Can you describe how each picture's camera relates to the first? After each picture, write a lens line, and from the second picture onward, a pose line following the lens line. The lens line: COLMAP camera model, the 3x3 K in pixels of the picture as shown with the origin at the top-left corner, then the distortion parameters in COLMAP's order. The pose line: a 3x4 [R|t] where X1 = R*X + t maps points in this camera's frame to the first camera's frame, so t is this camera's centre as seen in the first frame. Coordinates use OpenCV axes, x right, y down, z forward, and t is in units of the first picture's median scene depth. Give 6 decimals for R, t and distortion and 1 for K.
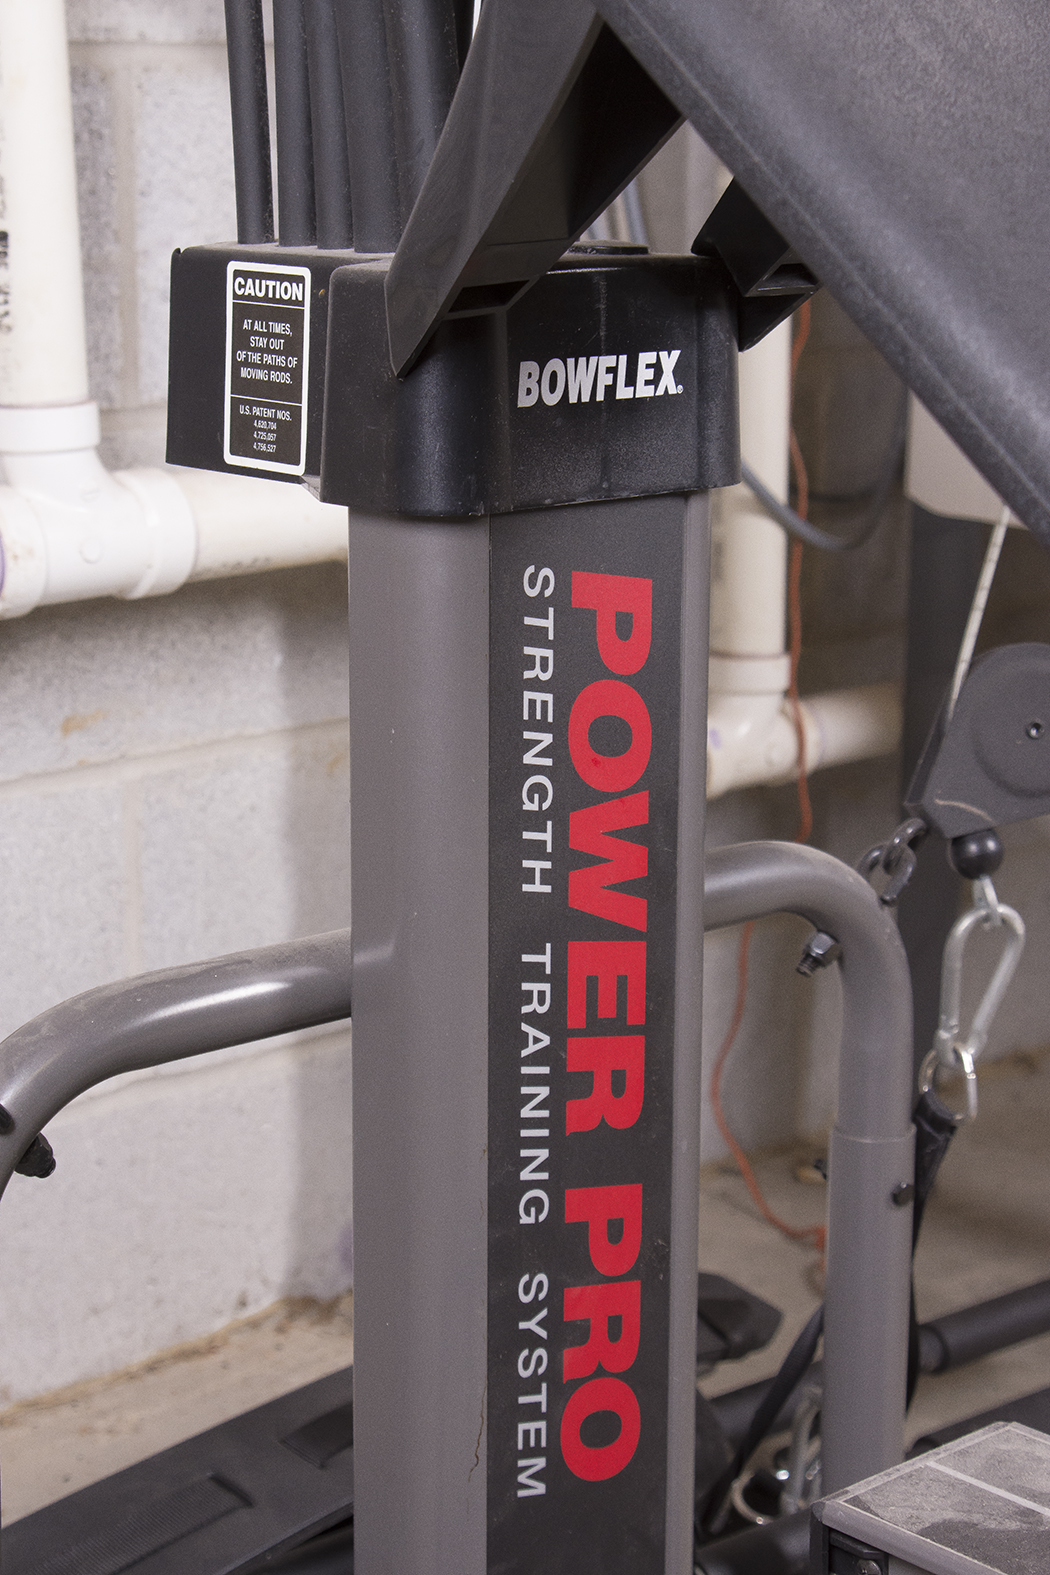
lens RADIAL K [[3299.4, 0, 527.7], [0, 3299.4, 790.2], [0, 0, 1]] dist [0.040098, 0.000000]
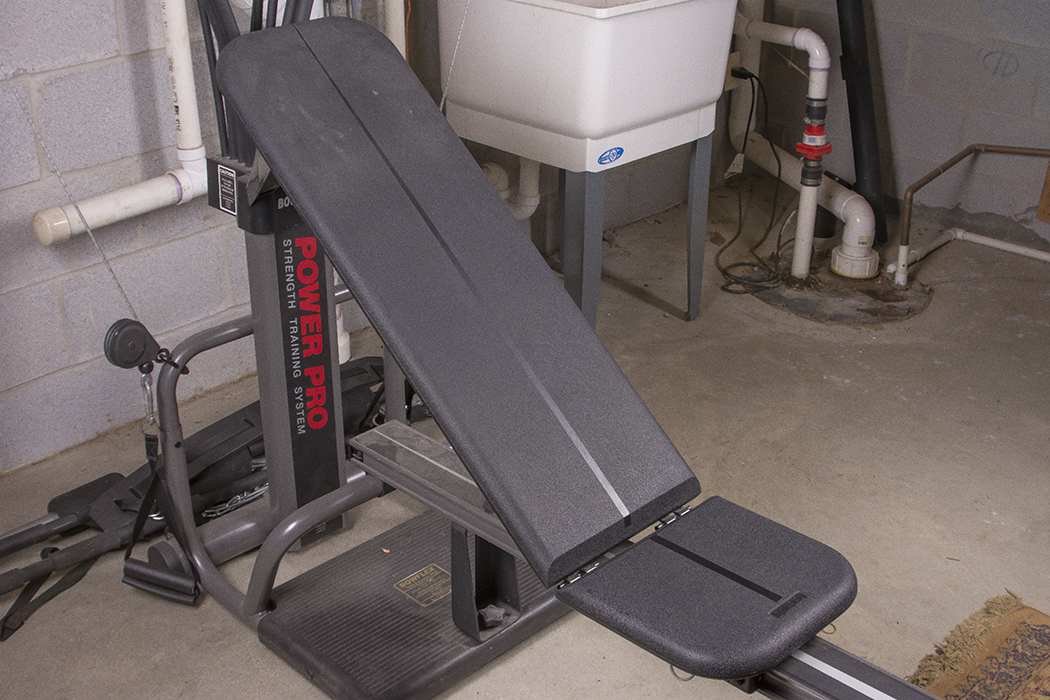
lens RADIAL K [[1295.4, 0, 524.0], [0, 1295.4, 350.5], [0, 0, 1]] dist [-0.152123, 0.000000]
pose [[0.998139, -0.026917, 0.054720, 0.218598], [0.014627, 0.976793, 0.213685, -0.280801], [-0.059202, -0.212487, 0.975369, -0.746046]]
